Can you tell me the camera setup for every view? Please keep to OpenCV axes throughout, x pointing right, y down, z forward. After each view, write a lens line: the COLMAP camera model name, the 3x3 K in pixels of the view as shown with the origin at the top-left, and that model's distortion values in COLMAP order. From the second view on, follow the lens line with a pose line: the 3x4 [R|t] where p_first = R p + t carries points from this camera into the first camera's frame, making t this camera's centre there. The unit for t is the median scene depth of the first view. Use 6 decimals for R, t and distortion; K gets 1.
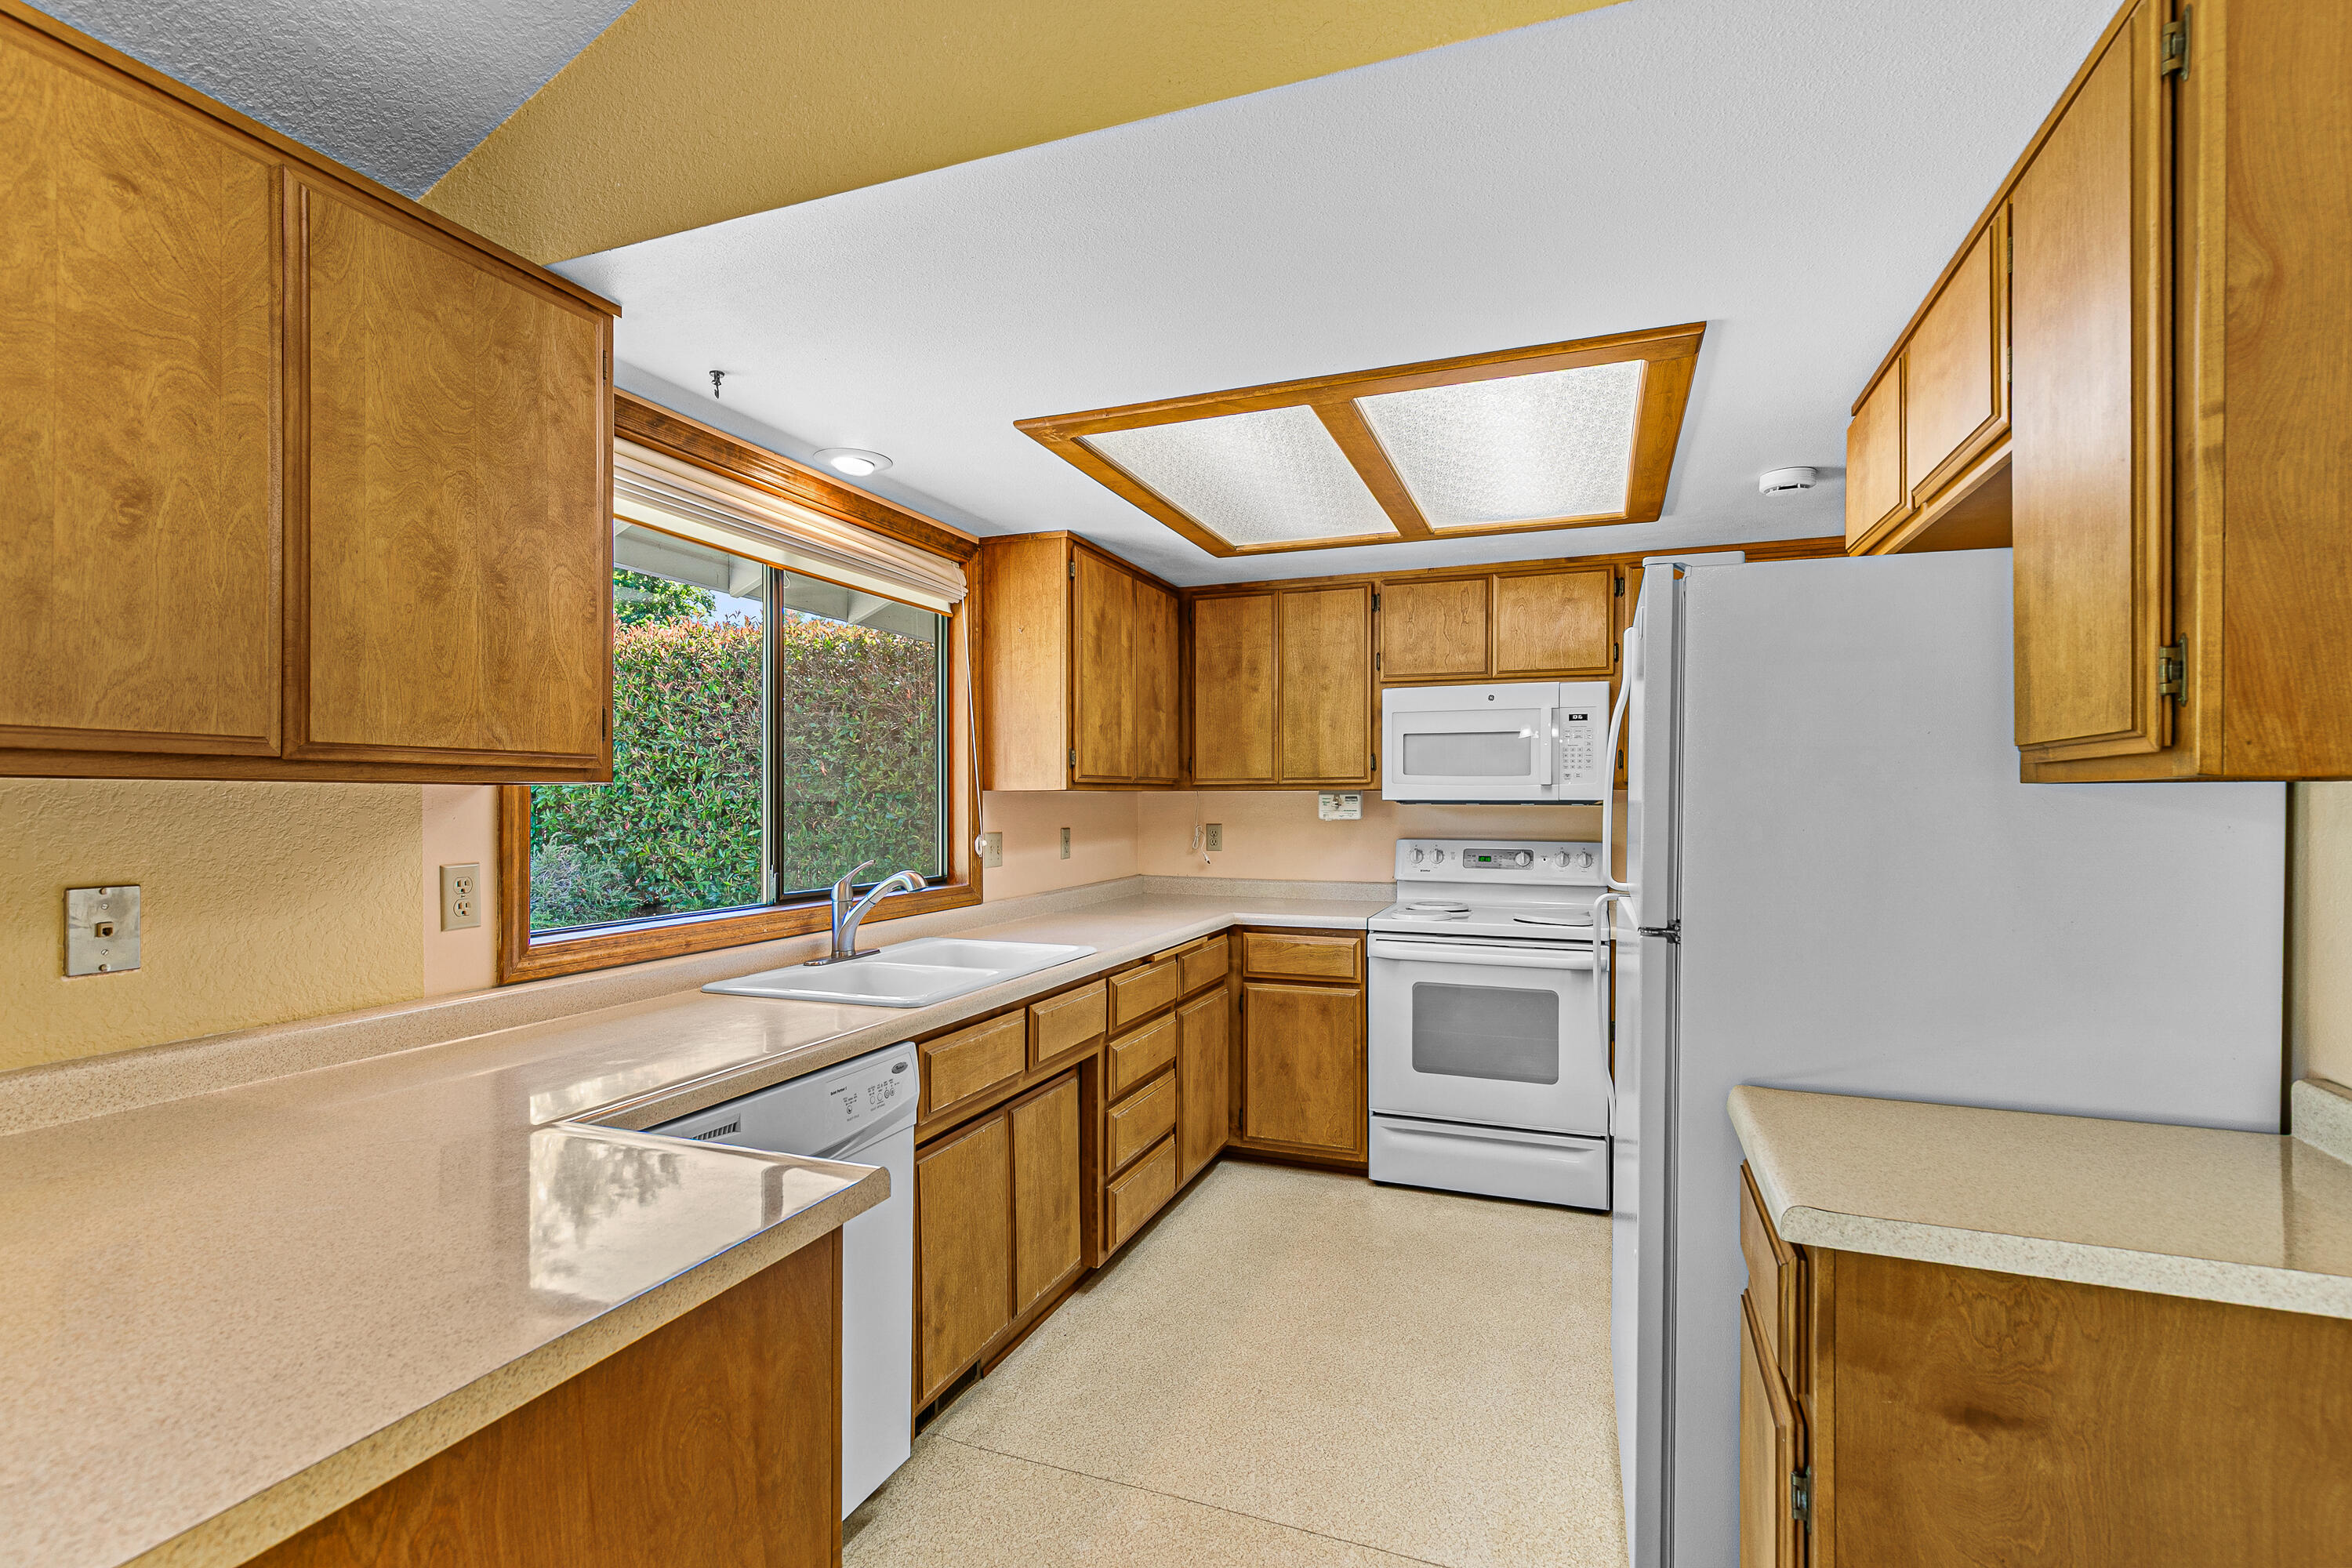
lens RADIAL K [[1080.8, 0, 1177.4], [0, 1080.8, 799.2], [0, 0, 1]] dist [0.013421, -0.001975]
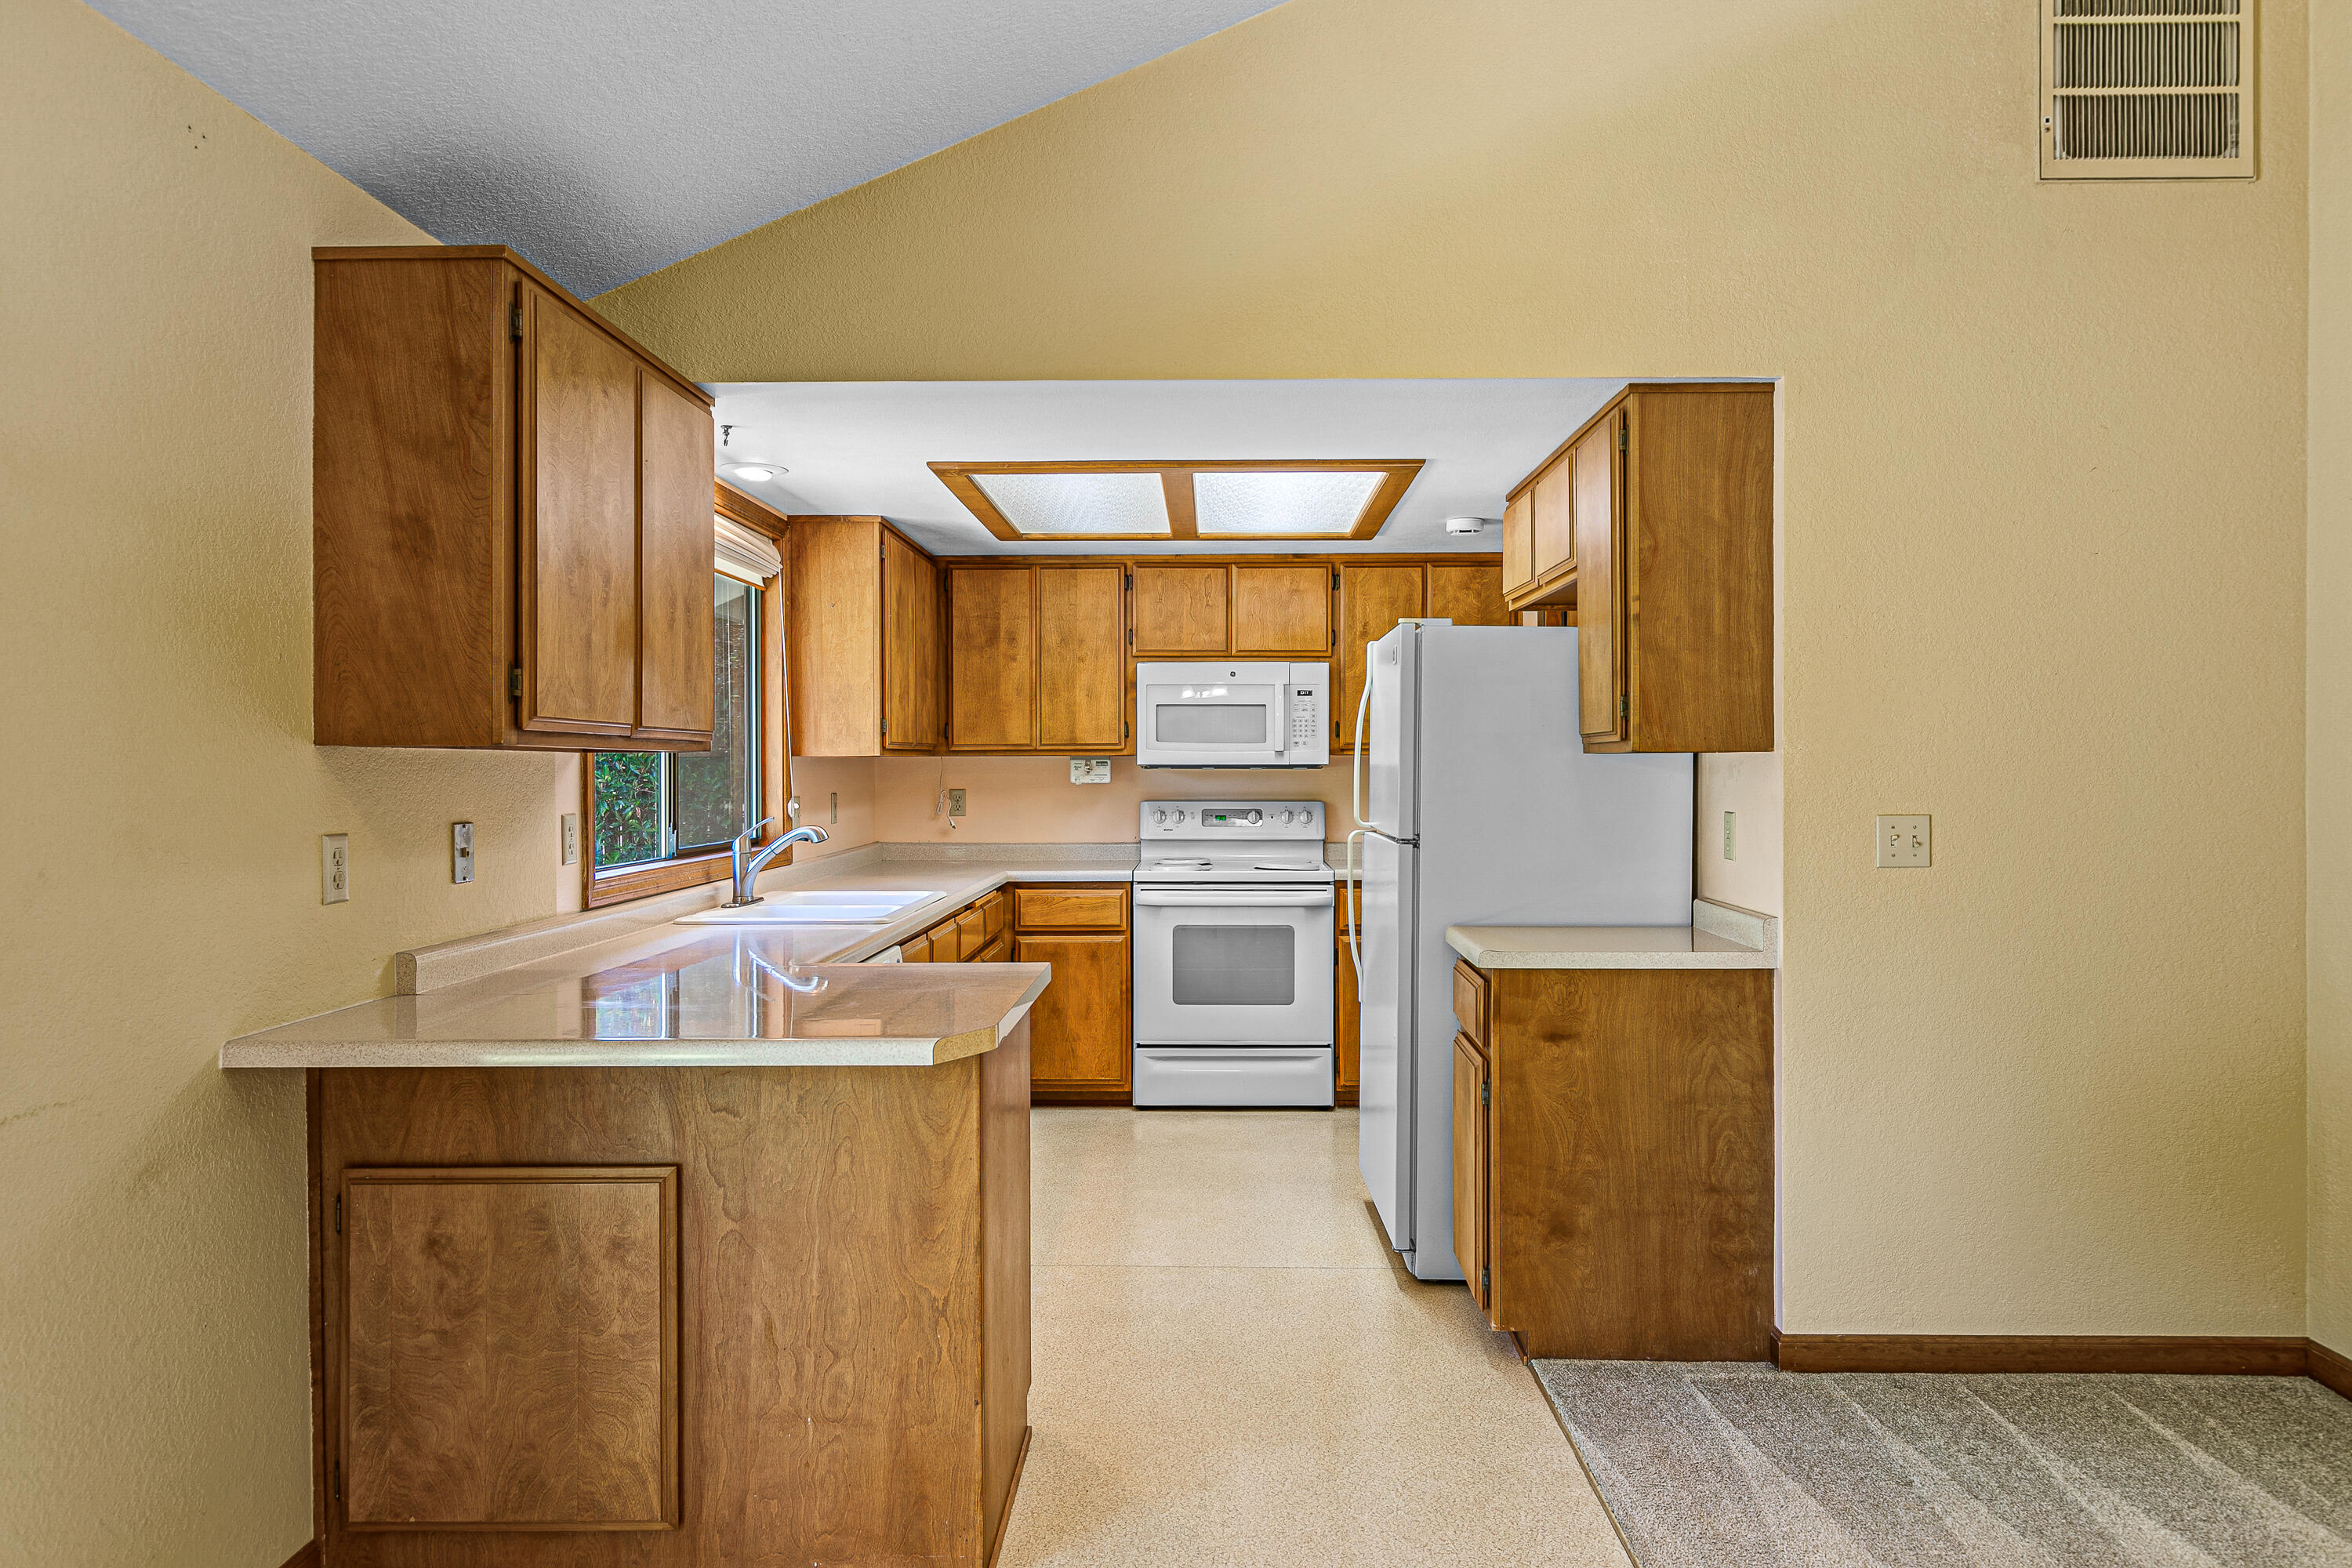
lens RADIAL K [[1509.7, 0, 1196.1], [0, 1509.7, 763.1], [0, 0, 1]] dist [0.004000, 0.000963]
pose [[0.938803, -0.001119, 0.344452, -0.325997], [0.001830, 0.999997, -0.001738, 0.002203], [-0.344449, 0.002262, 0.938802, -0.526981]]
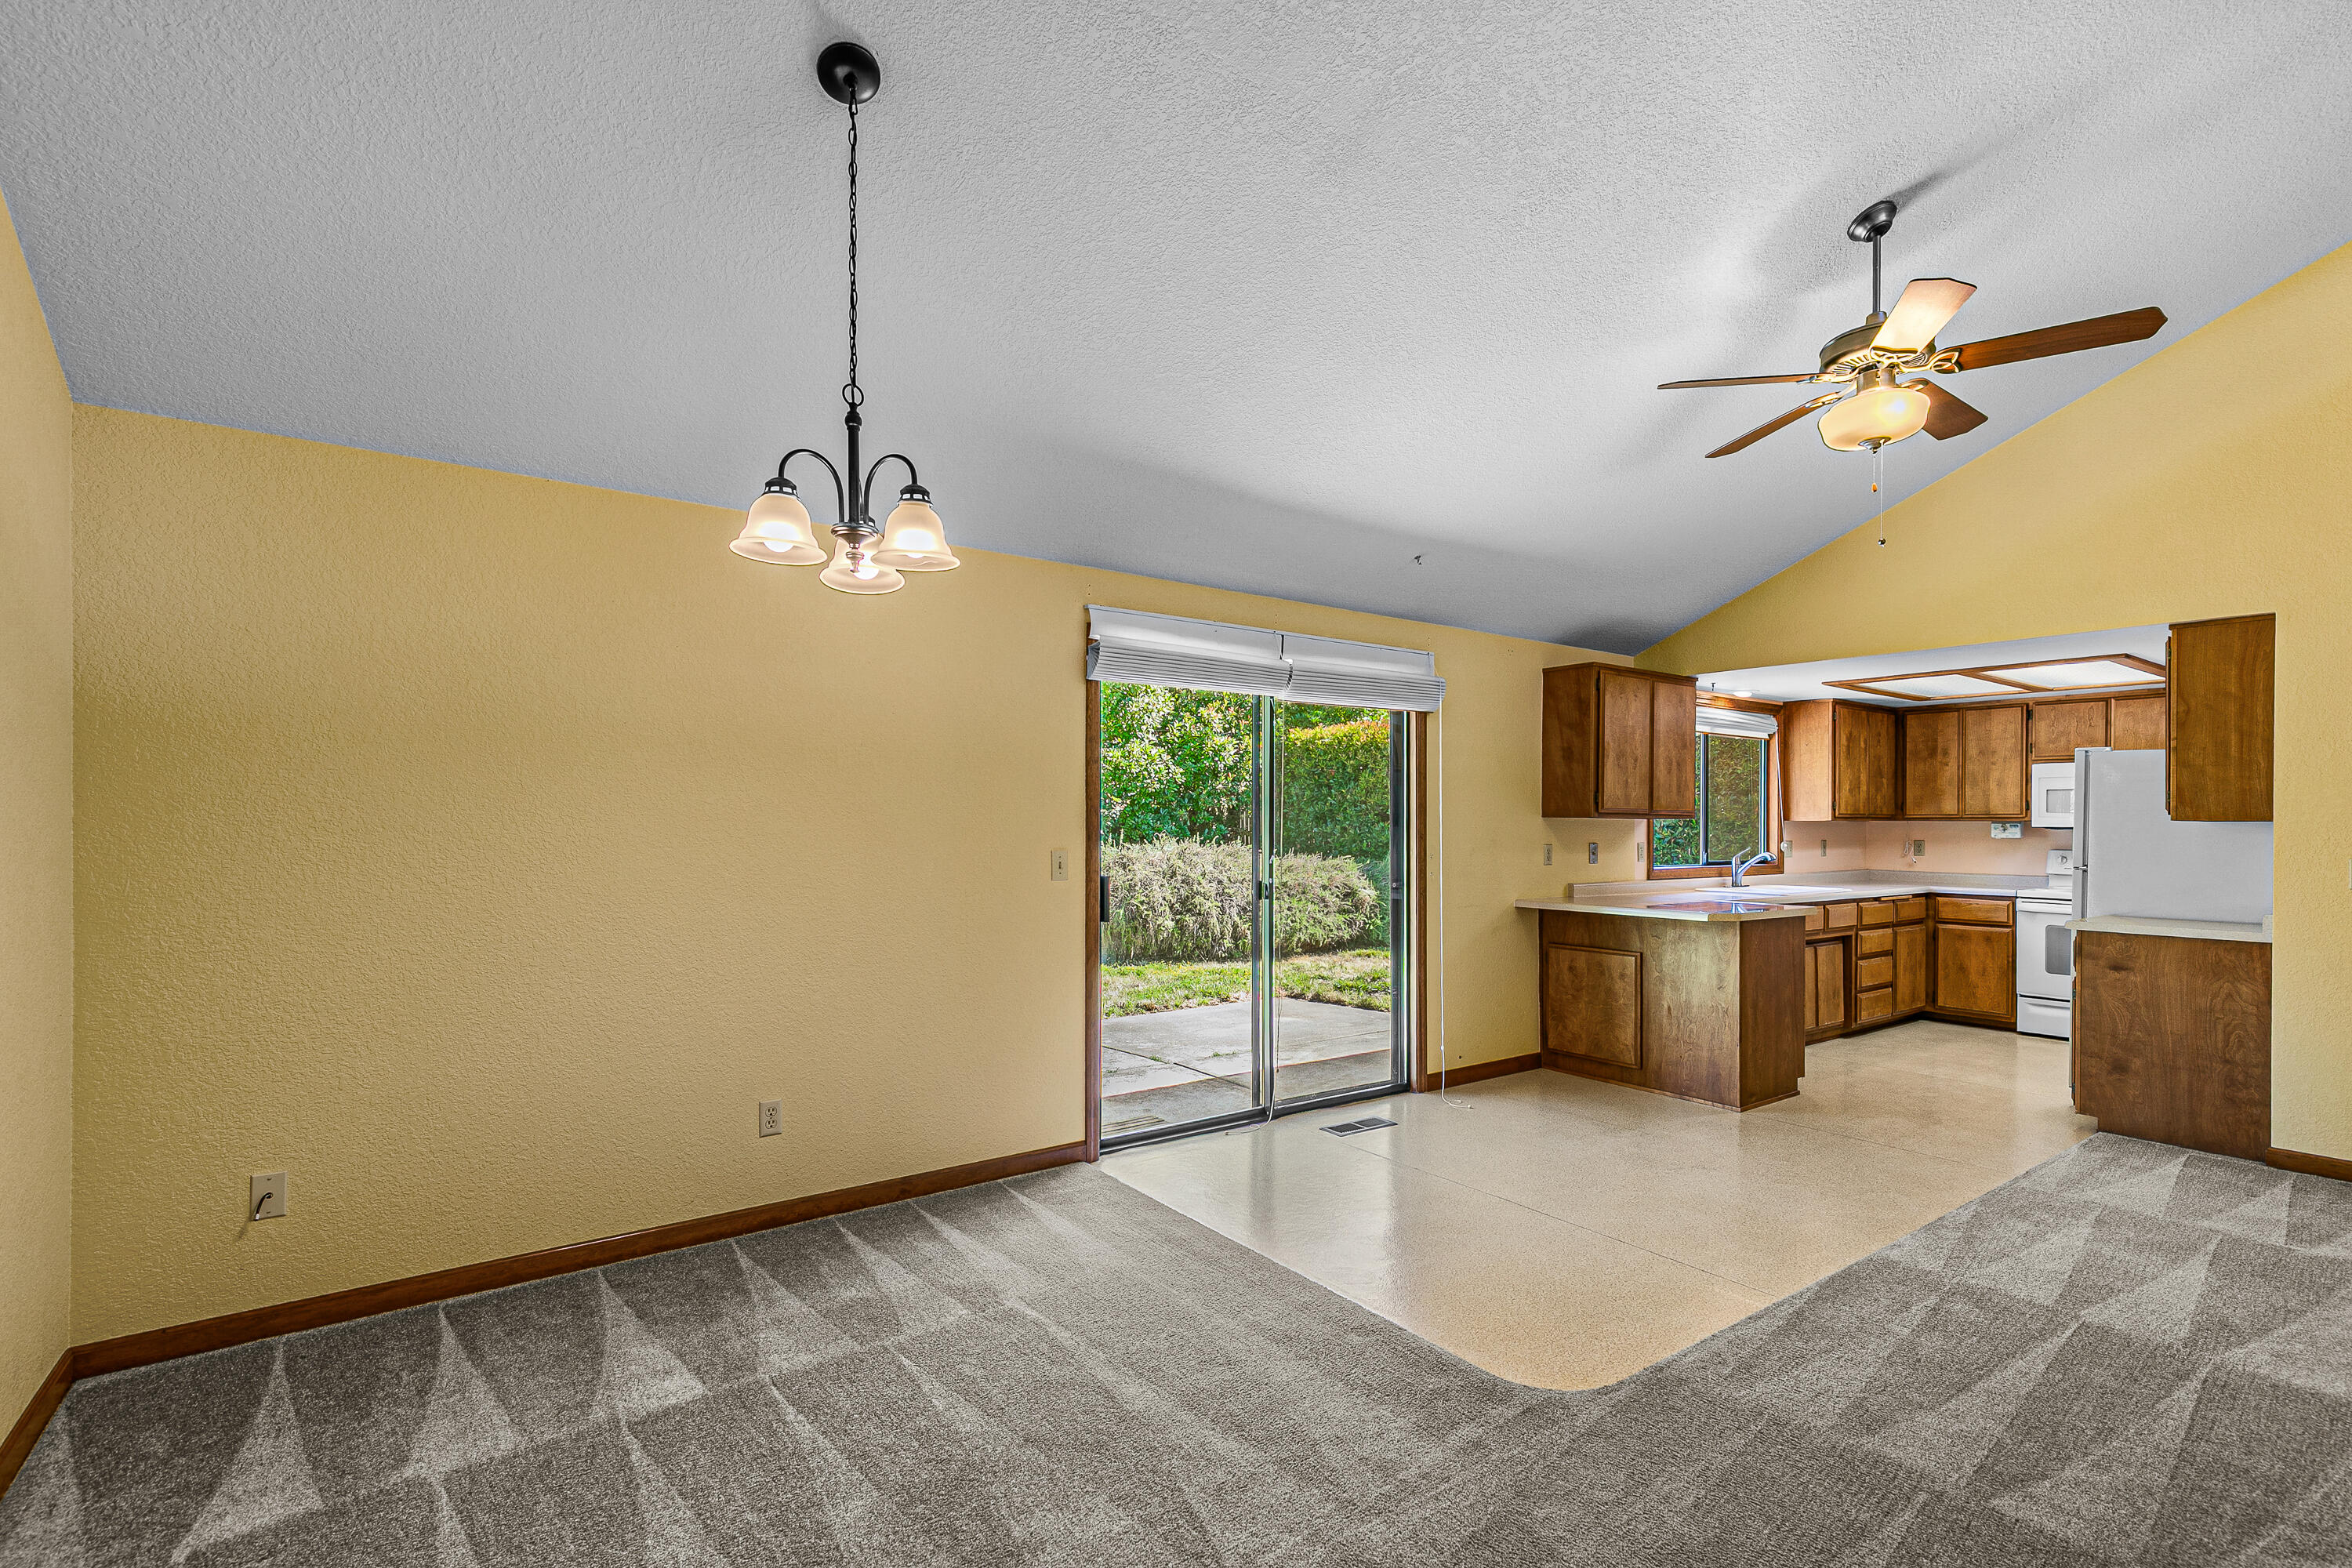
lens RADIAL K [[1080.8, 0, 1193.9], [0, 1080.8, 820.4], [0, 0, 1]] dist [0.013421, -0.001975]
pose [[0.841685, 0.004764, -0.539948, -0.005202], [-0.007071, 0.999973, -0.002200, 0.004611], [0.539923, 0.005670, 0.841695, -1.465945]]
